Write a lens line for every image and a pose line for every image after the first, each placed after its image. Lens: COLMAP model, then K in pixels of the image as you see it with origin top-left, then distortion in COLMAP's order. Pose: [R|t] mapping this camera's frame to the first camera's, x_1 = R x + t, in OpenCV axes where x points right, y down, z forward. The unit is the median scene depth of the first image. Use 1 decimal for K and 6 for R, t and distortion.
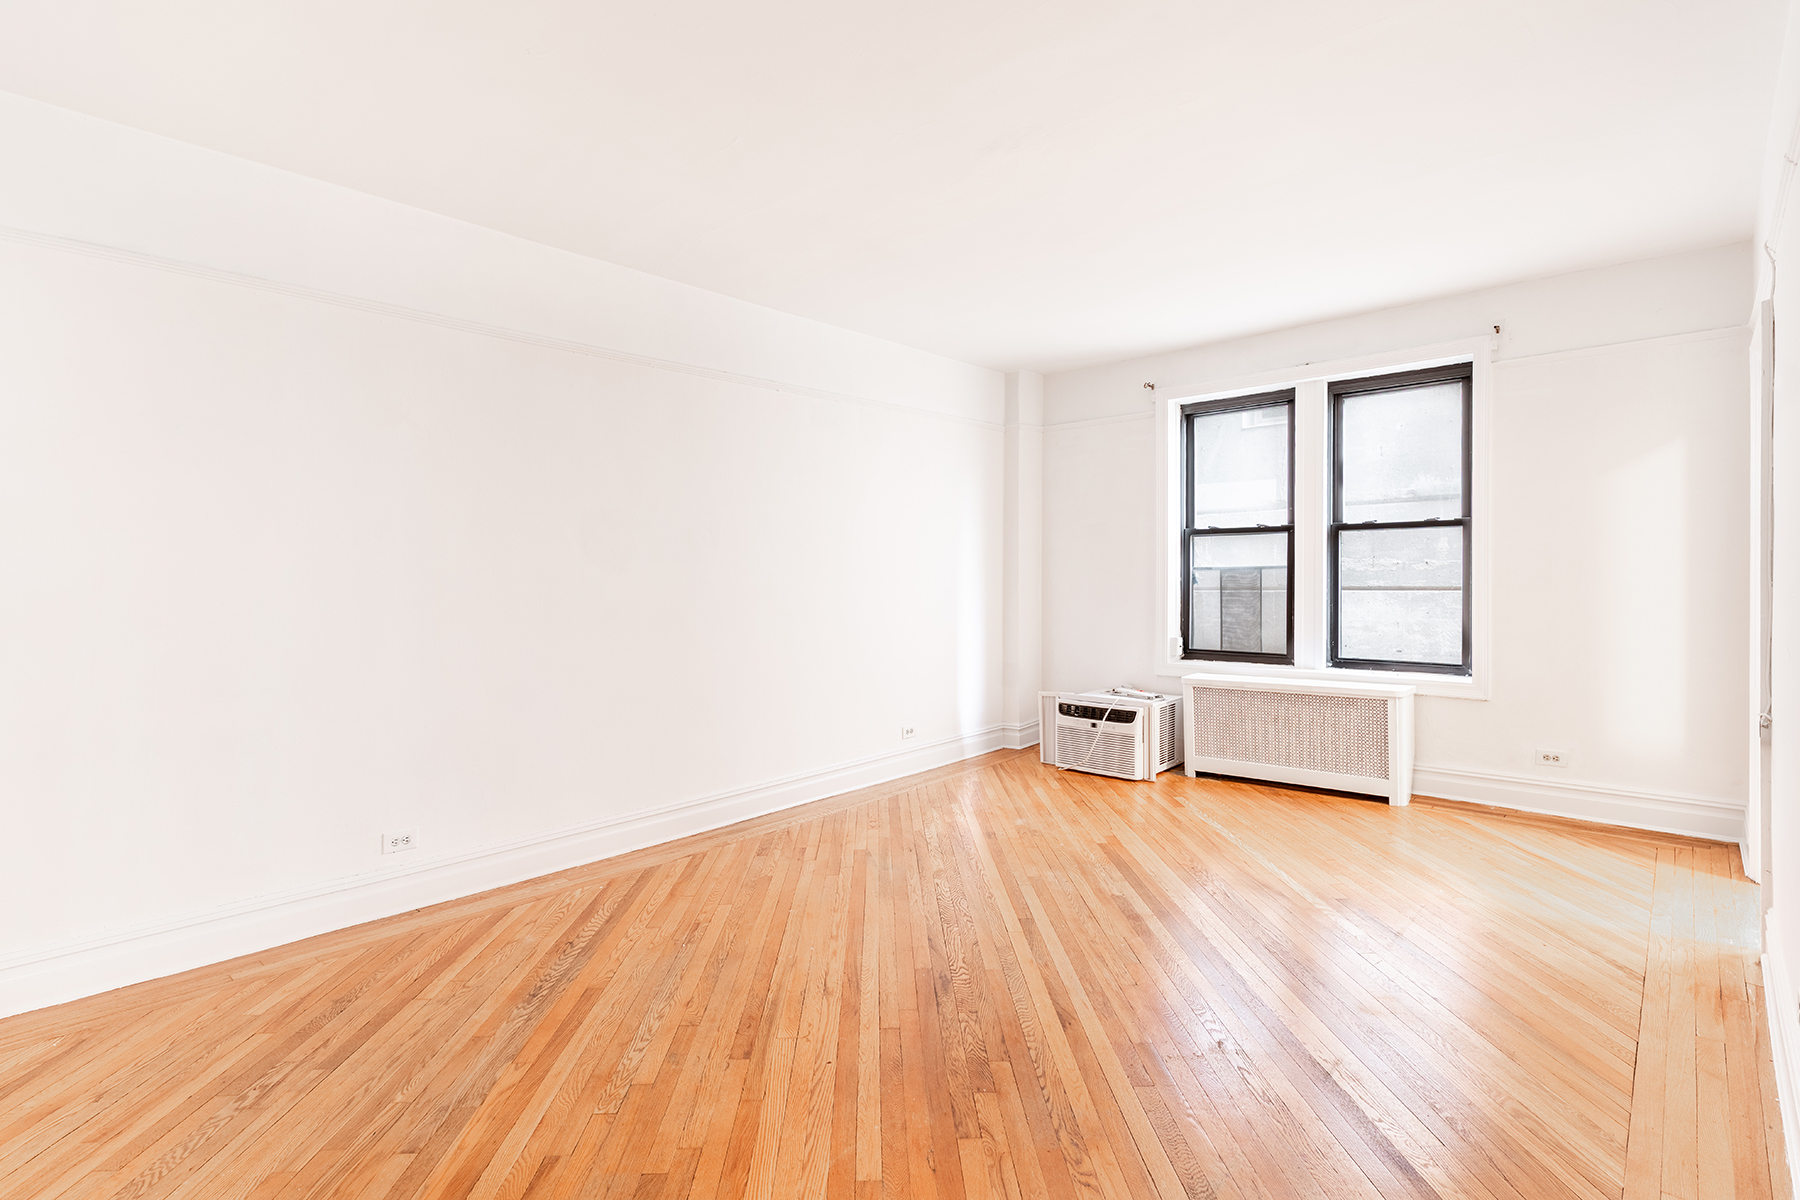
lens RADIAL K [[860.7, 0, 898.4], [0, 860.7, 581.6], [0, 0, 1]] dist [0.000952, -0.000240]
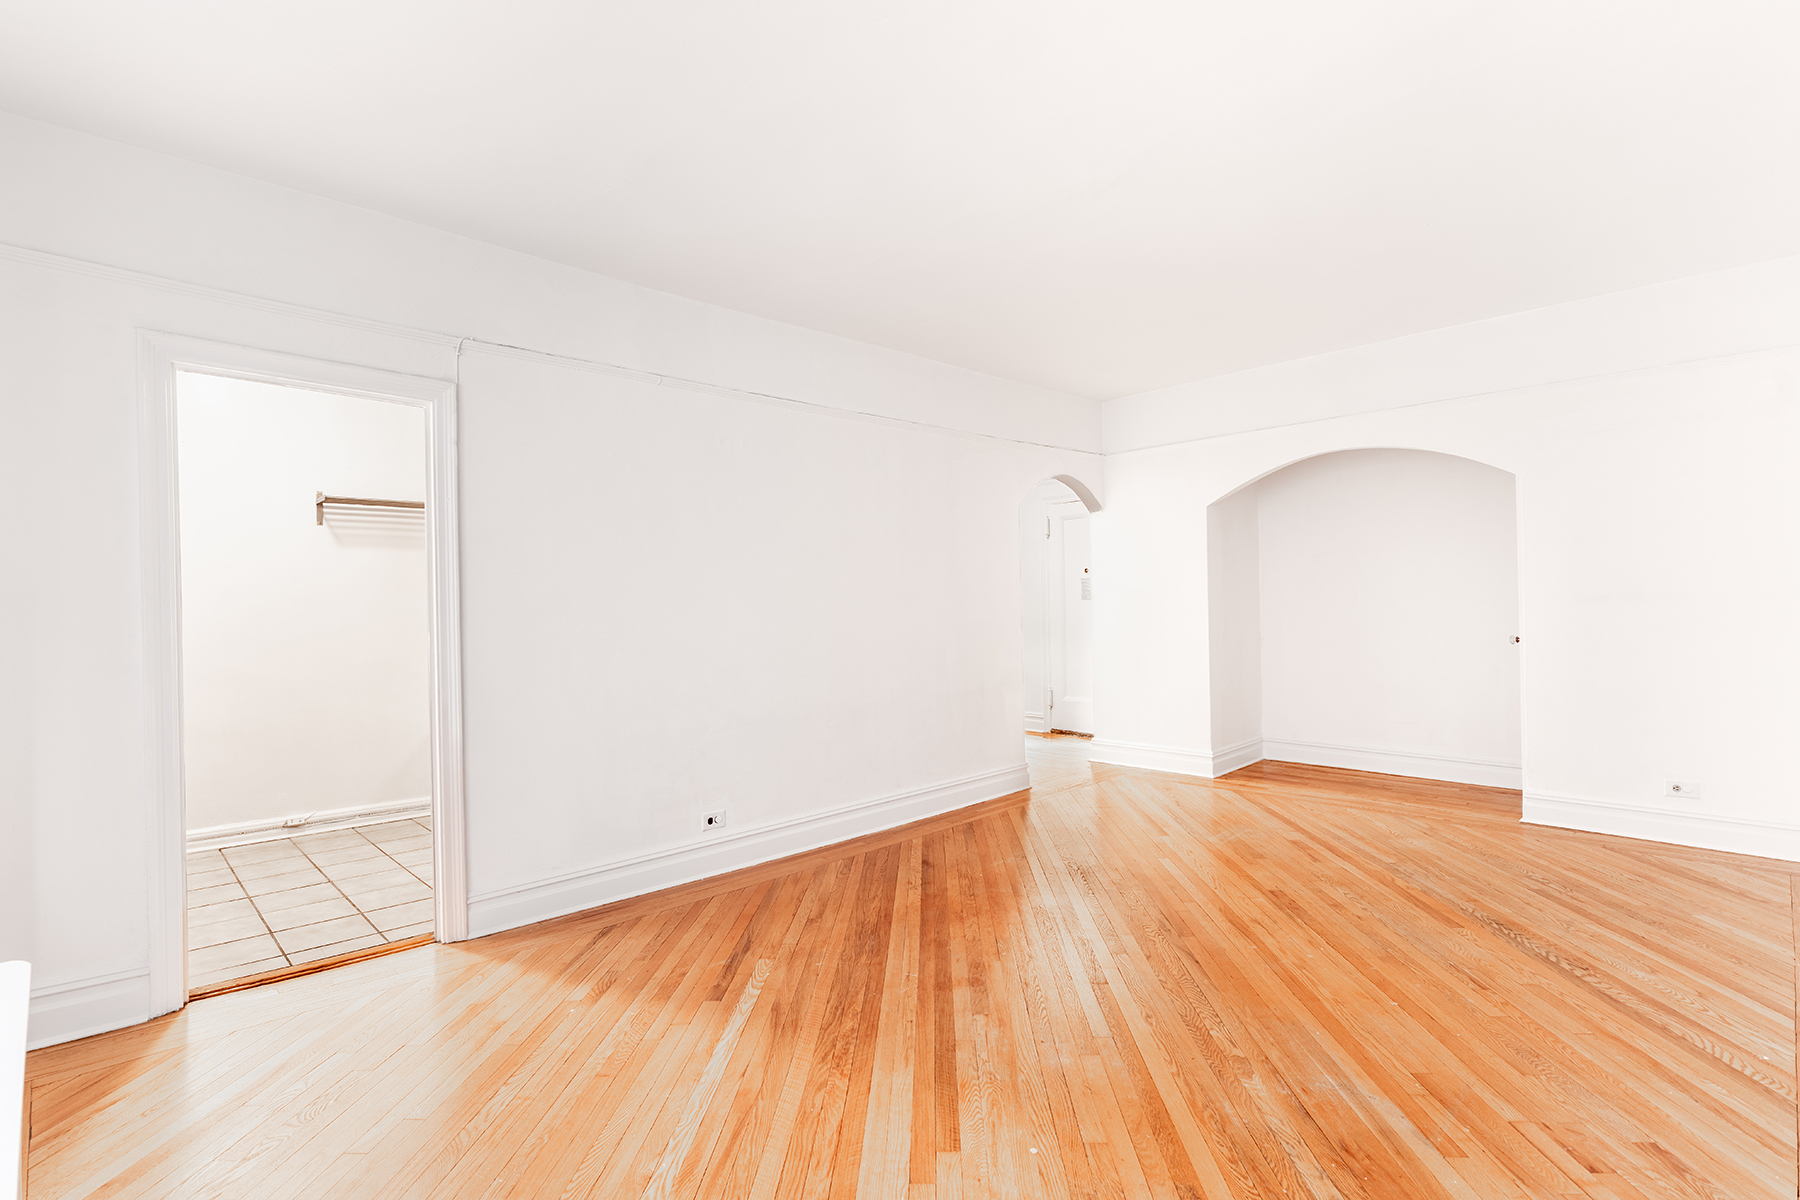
lens RADIAL K [[847.6, 0, 900.0], [0, 847.6, 600.0], [0, 0, 1]] dist [0.001655, 0.000067]
pose [[-0.997512, 0.030148, 0.063731, 0.175837], [0.030632, 0.999509, 0.006623, -0.009978], [-0.063500, 0.008559, -0.997945, 1.159034]]
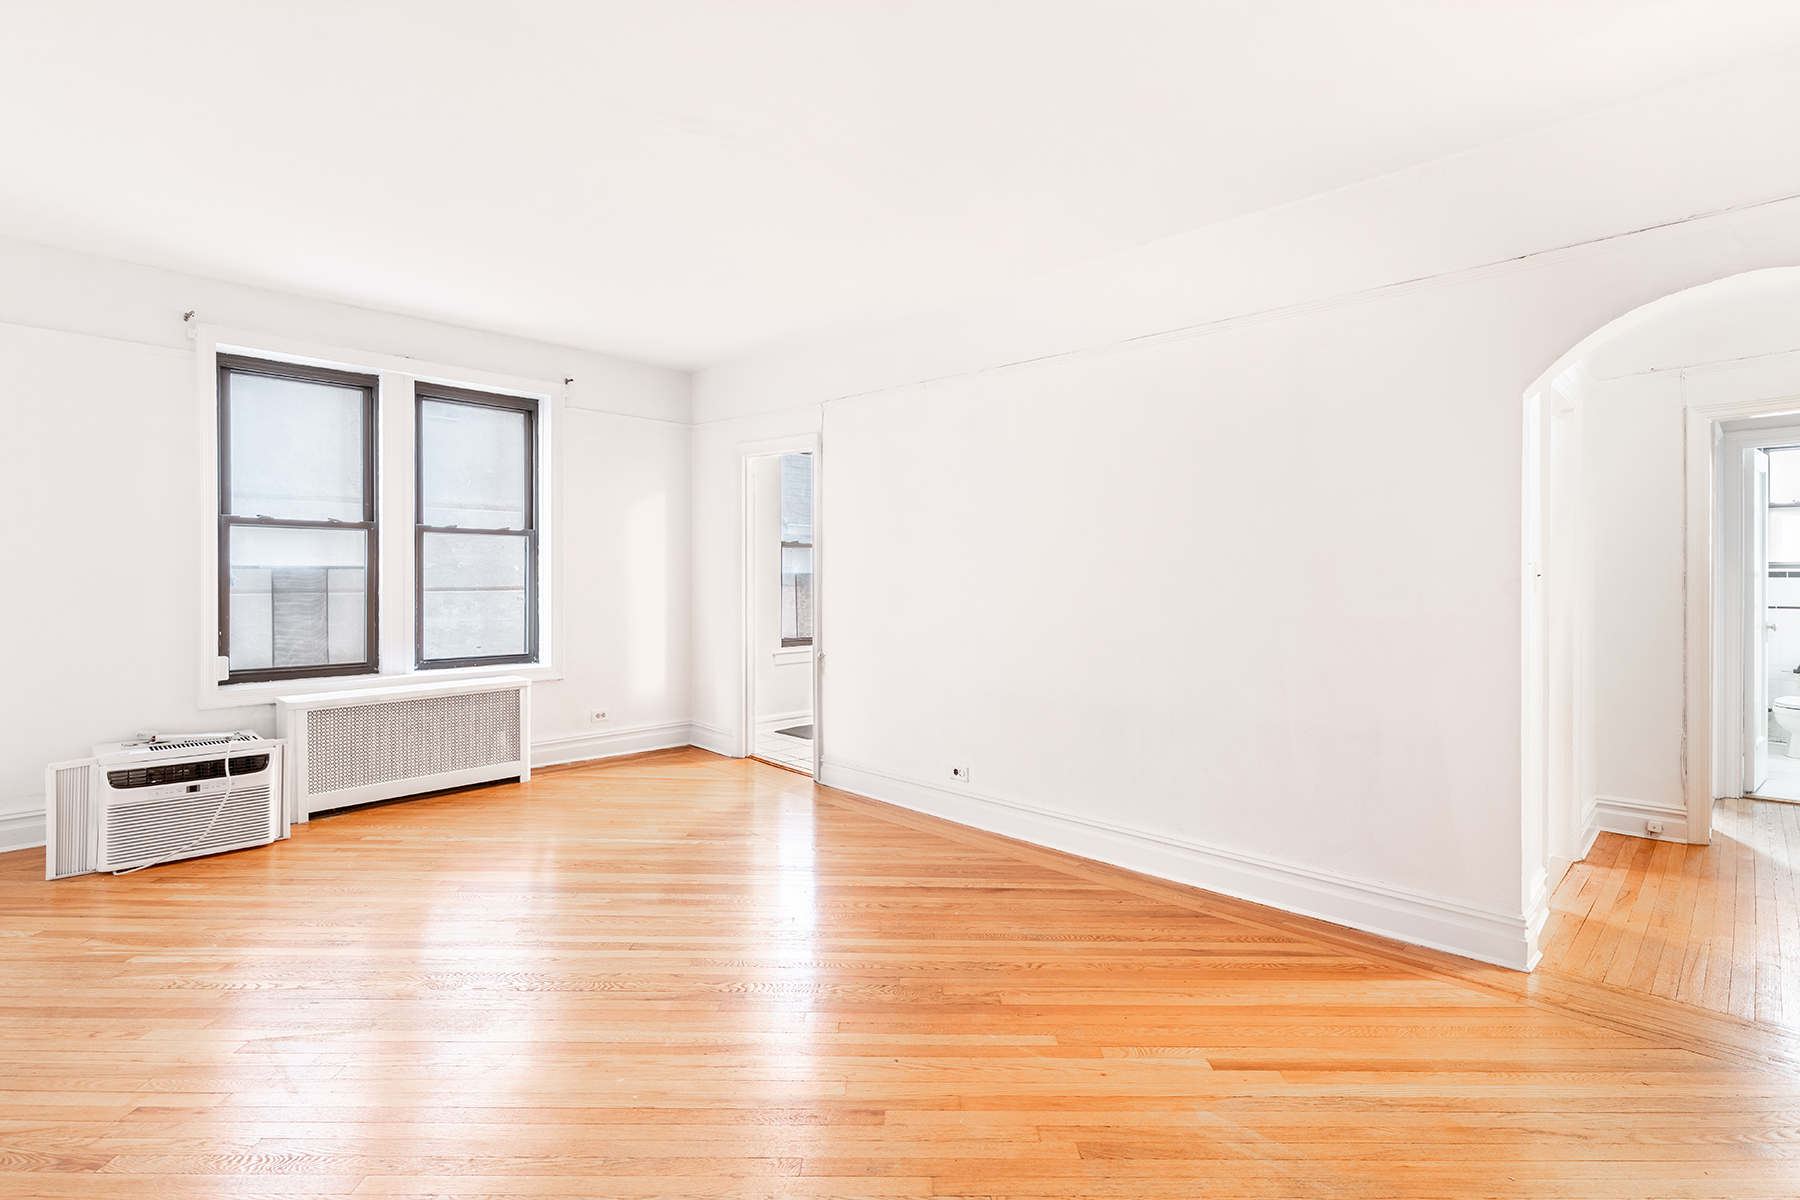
lens RADIAL K [[860.7, 0, 898.4], [0, 860.7, 581.6], [0, 0, 1]] dist [0.000952, -0.000240]
pose [[0.026086, 0.002304, 0.999657, -0.473472], [0.001789, 0.999996, -0.002352, 0.001388], [-0.999658, 0.001850, 0.026082, 0.423965]]
